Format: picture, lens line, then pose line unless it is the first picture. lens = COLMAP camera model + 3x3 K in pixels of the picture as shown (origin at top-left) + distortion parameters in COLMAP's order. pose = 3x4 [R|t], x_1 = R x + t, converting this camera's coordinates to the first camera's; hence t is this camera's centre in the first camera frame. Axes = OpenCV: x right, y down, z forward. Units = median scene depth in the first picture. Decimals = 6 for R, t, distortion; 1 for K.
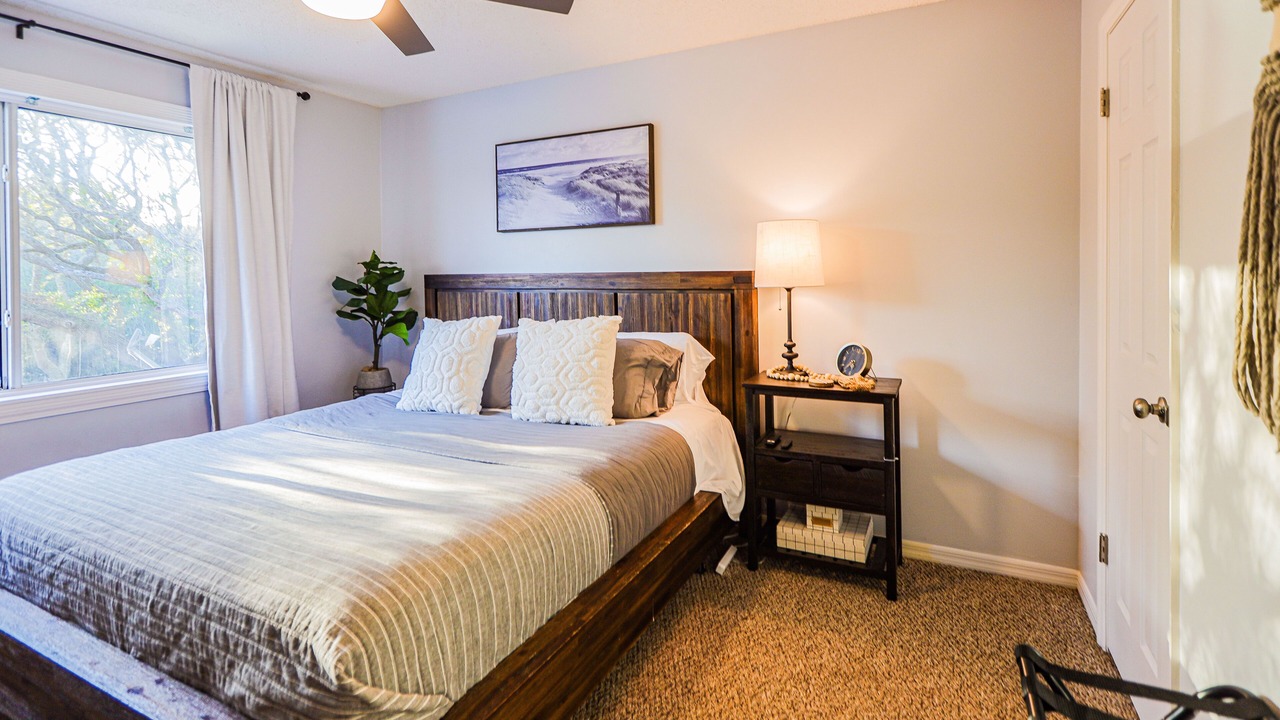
lens RADIAL K [[594.5, 0, 643.6], [0, 594.5, 288.4], [0, 0, 1]] dist [0.001763, 0.000822]
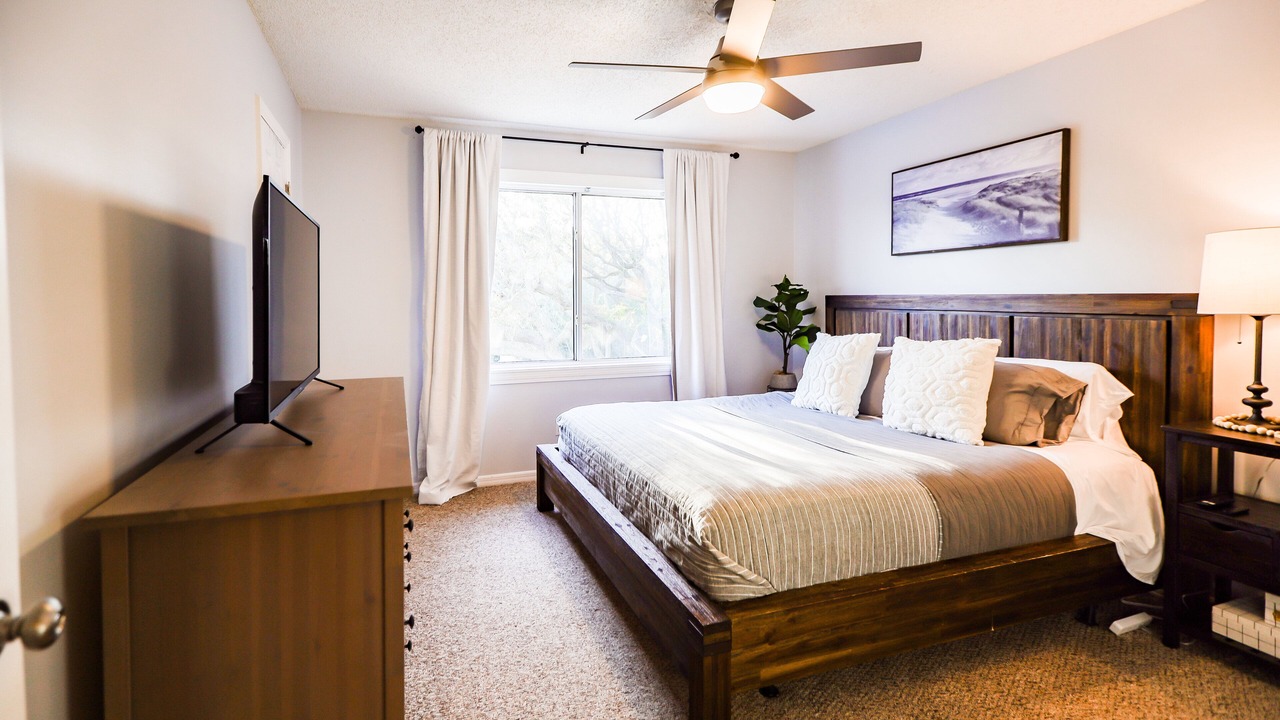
lens RADIAL K [[584.2, 0, 640.0], [0, 584.2, 360.0], [0, 0, 1]] dist [0.001218, 0.000410]
pose [[0.751387, 0.079650, -0.655037, 0.137562], [-0.021376, 0.995105, 0.096480, 0.000090], [0.659515, -0.058492, 0.749412, -0.111075]]
